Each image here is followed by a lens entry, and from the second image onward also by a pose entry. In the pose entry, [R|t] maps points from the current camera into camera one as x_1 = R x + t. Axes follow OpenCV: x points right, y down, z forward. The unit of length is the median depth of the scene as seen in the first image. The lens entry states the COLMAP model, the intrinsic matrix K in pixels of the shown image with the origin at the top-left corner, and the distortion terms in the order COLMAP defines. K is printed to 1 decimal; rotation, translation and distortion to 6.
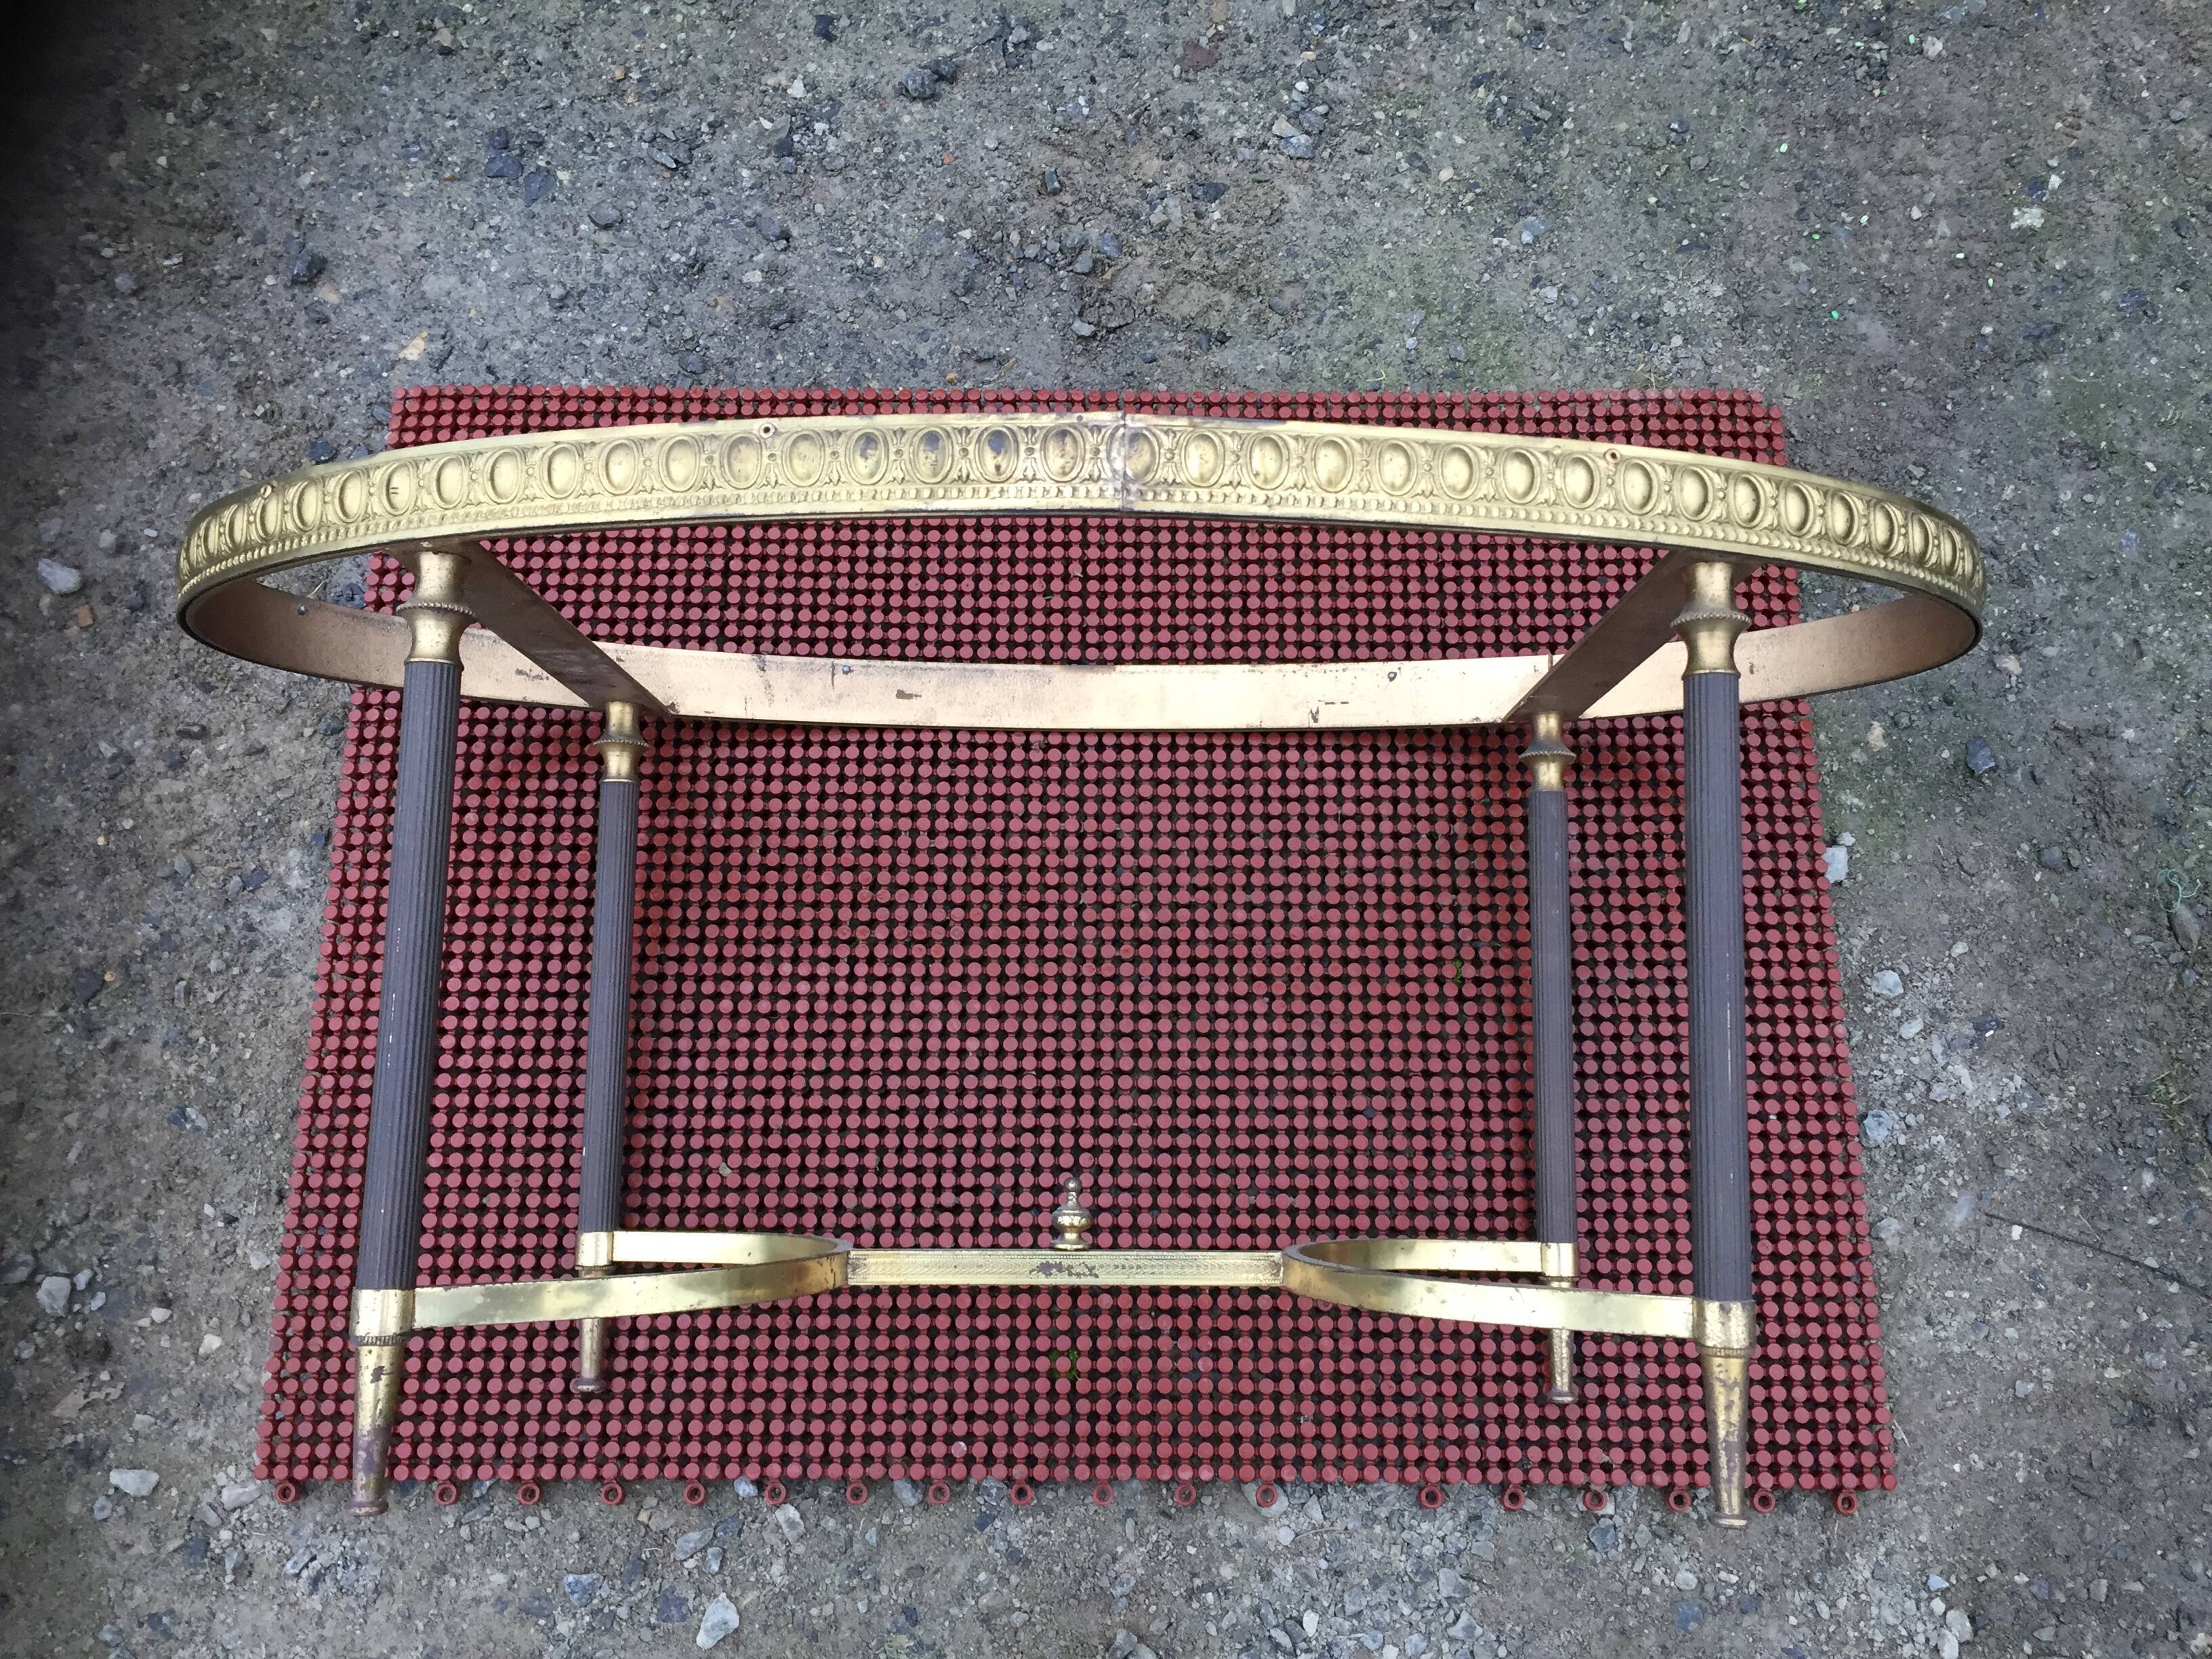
lens RADIAL K [[1890.1, 0, 1133.0], [0, 1890.1, 845.5], [0, 0, 1]] dist [0.080550, -0.112632]
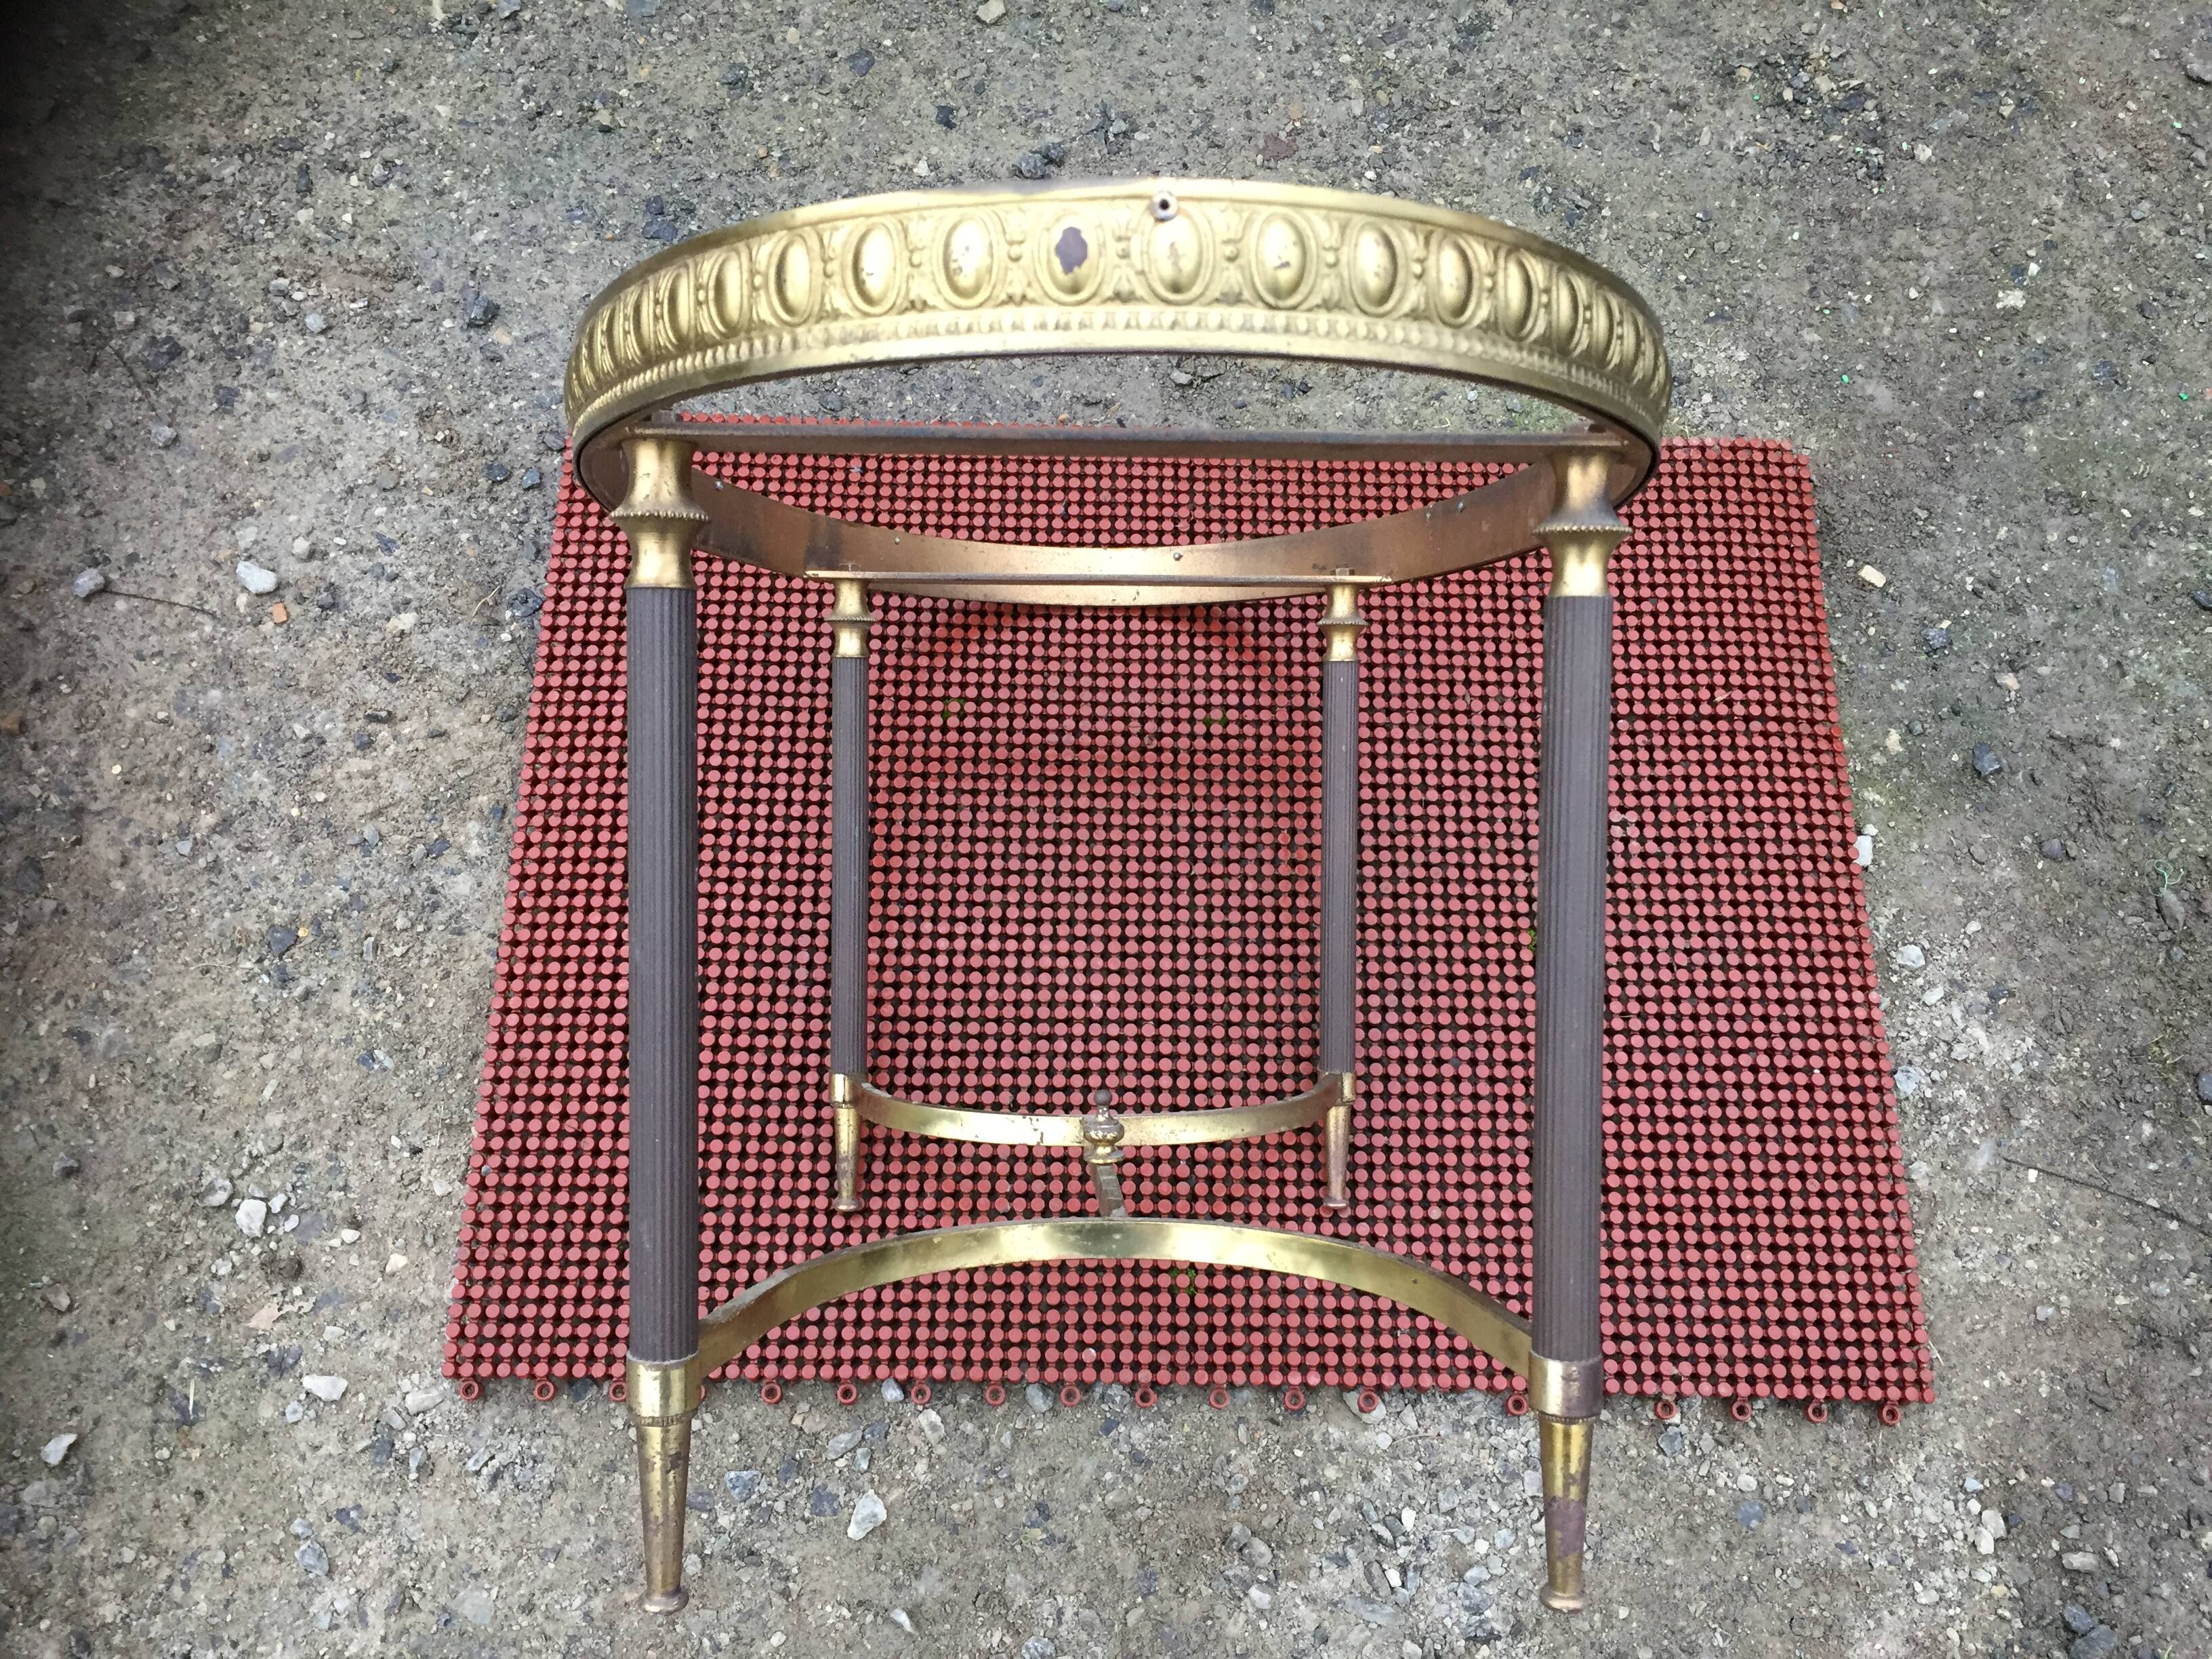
lens RADIAL K [[1890.1, 0, 1113.5], [0, 1890.1, 842.7], [0, 0, 1]] dist [0.080550, -0.112632]
pose [[0.999599, 0.013399, 0.024956, -0.098133], [-0.011582, 0.997368, -0.071581, 0.089588], [-0.025849, 0.071263, 0.997123, -0.105324]]
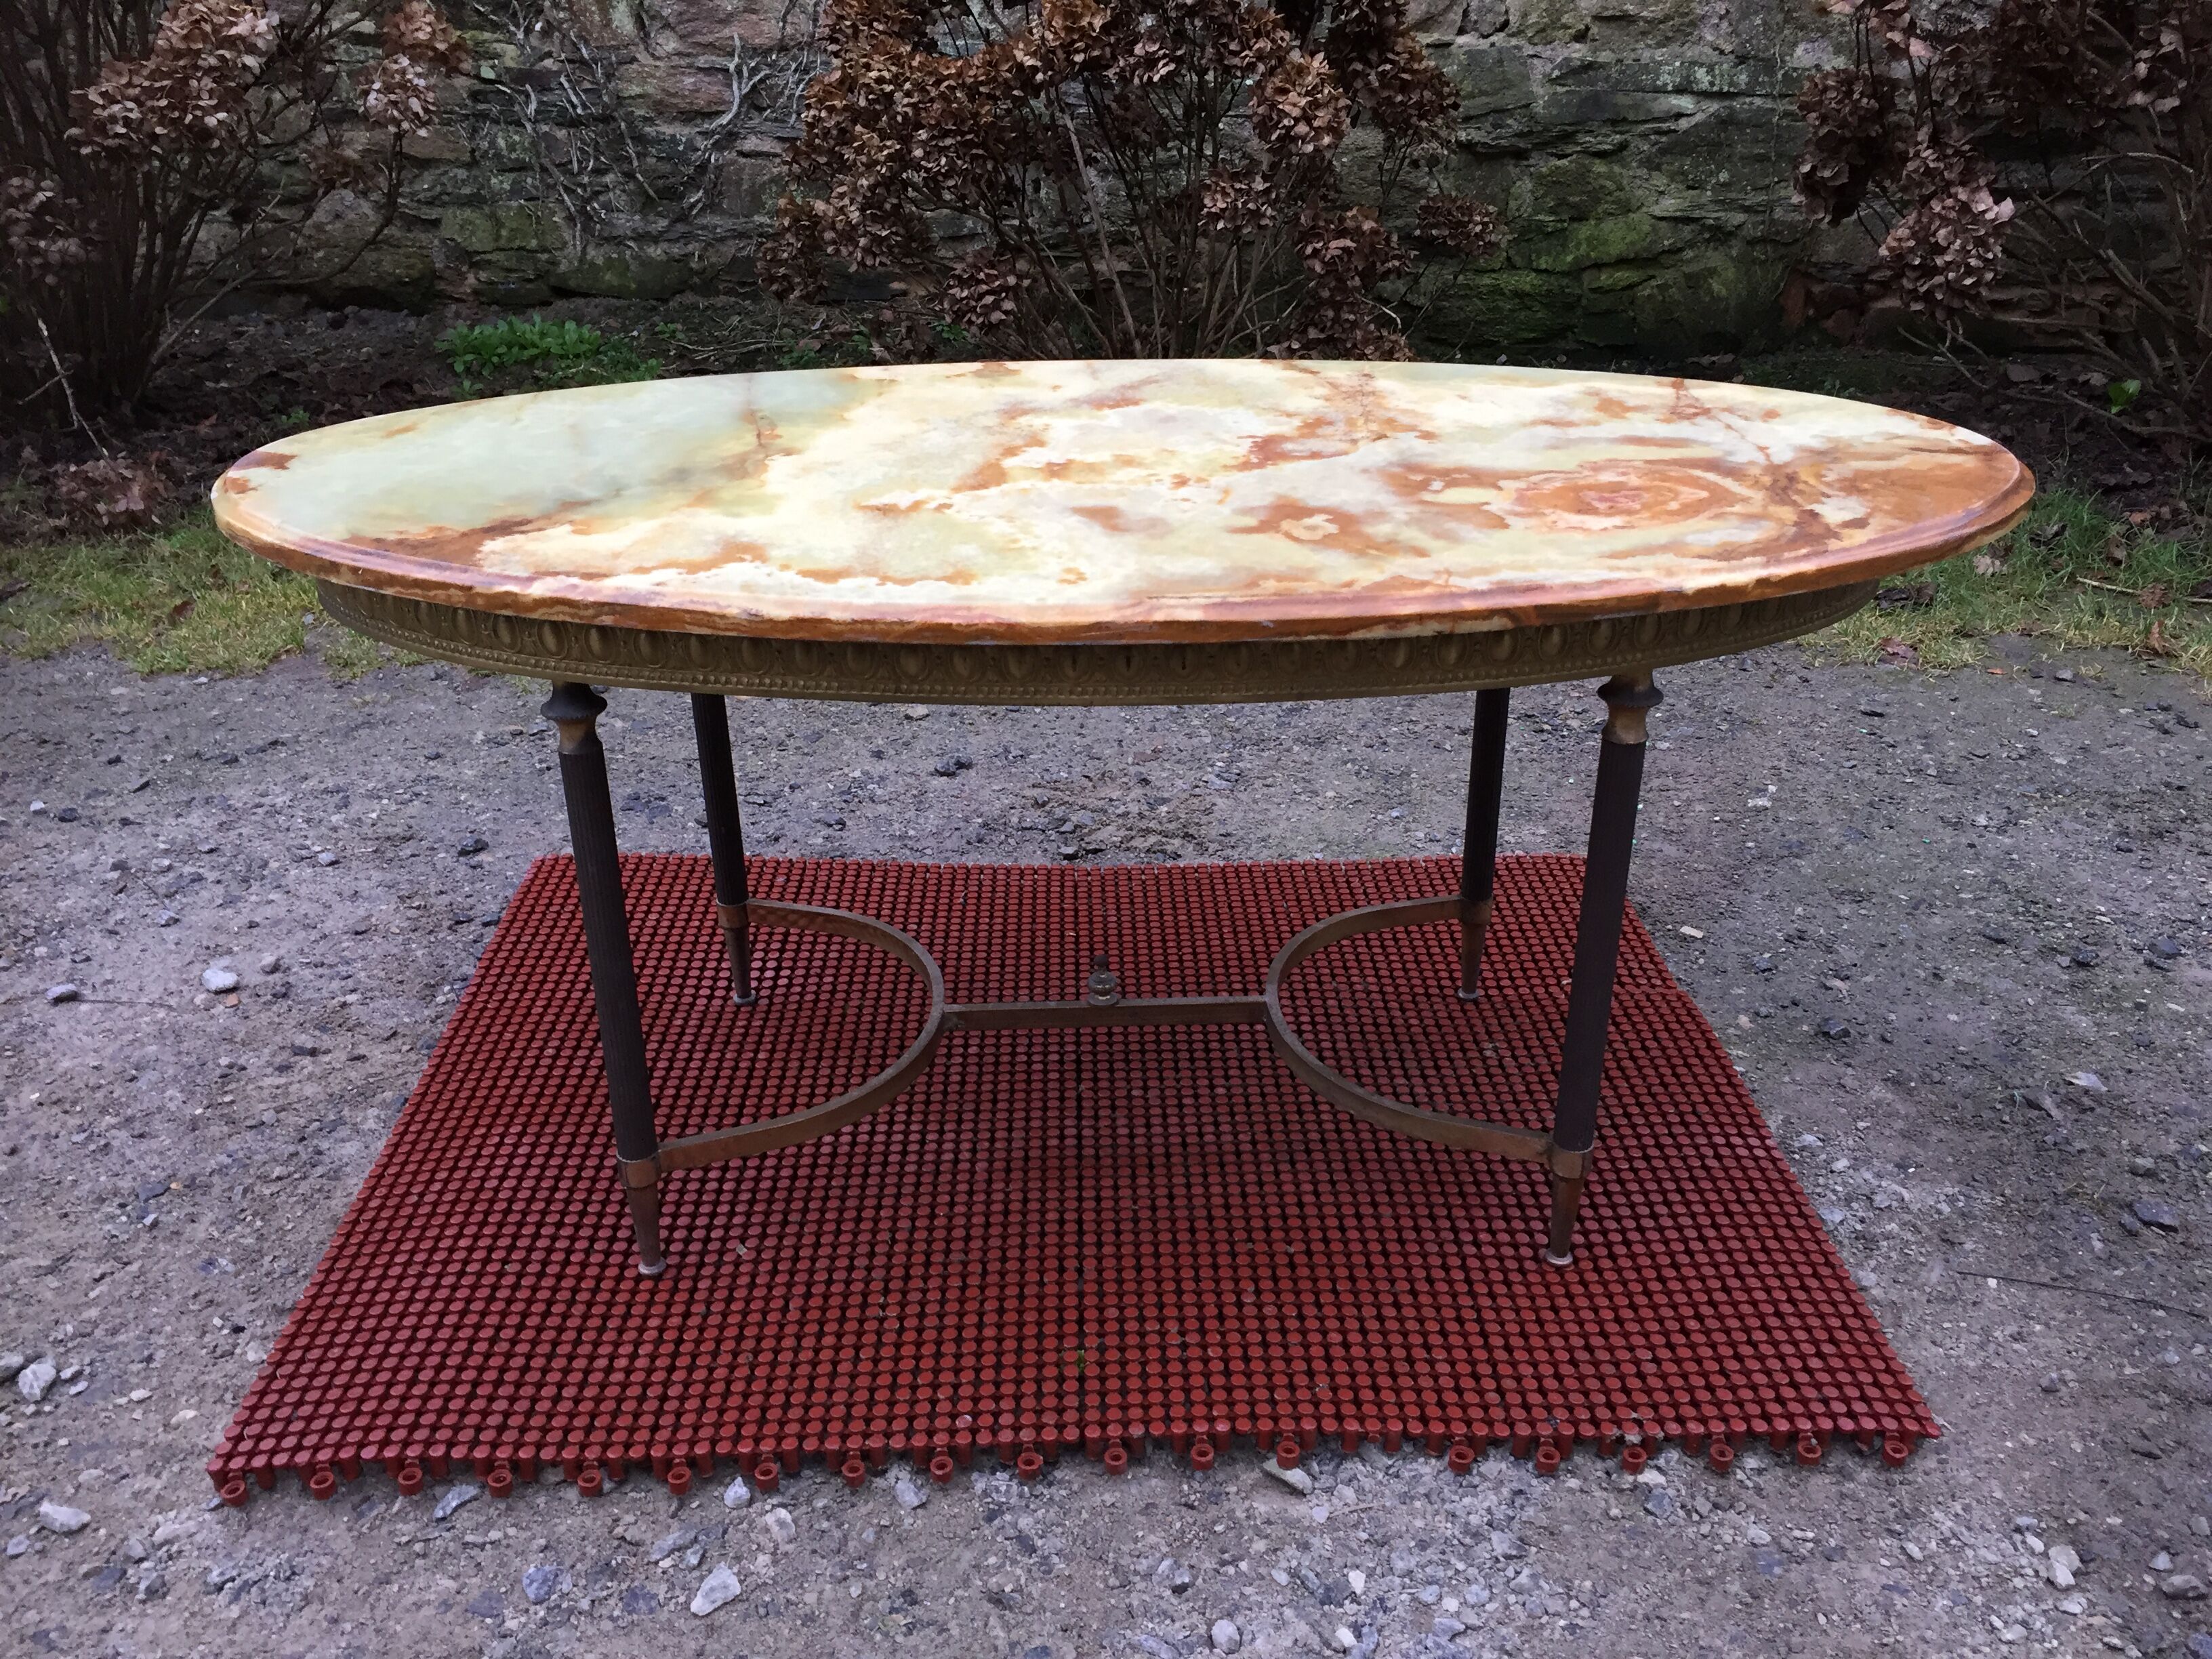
lens RADIAL K [[1888.8, 0, 1110.2], [0, 1888.8, 848.4], [0, 0, 1]] dist [0.079693, -0.113111]
pose [[0.999360, -0.012297, 0.033579, -0.043885], [0.033014, 0.678127, -0.734203, 0.743121], [-0.013742, 0.734842, 0.678099, 0.126416]]
